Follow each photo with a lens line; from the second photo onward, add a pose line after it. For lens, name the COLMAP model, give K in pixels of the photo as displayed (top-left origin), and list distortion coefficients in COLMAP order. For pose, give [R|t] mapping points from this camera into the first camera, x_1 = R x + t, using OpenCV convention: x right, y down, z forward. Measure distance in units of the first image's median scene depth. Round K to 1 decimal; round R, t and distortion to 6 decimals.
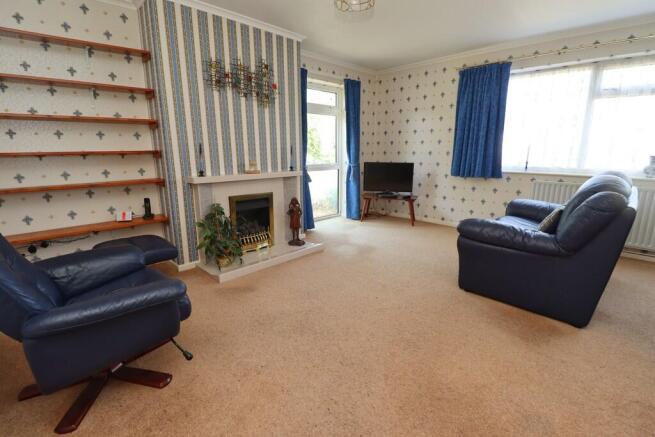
lens RADIAL K [[308.5, 0, 327.5], [0, 308.5, 218.5], [0, 0, 1]] dist [-0.001420, -0.000152]
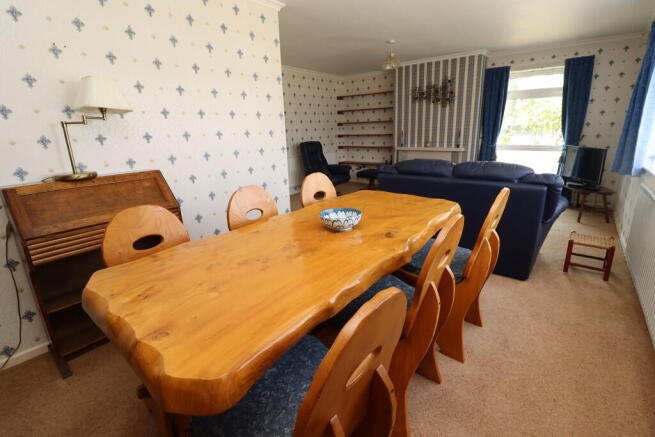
lens RADIAL K [[308.5, 0, 327.5], [0, 308.5, 218.5], [0, 0, 1]] dist [-0.001420, -0.000152]
pose [[0.089291, 0.270308, -0.958624, 1.570644], [-0.199574, 0.947805, 0.248668, -0.086828], [0.975806, 0.169113, 0.138577, 0.283230]]
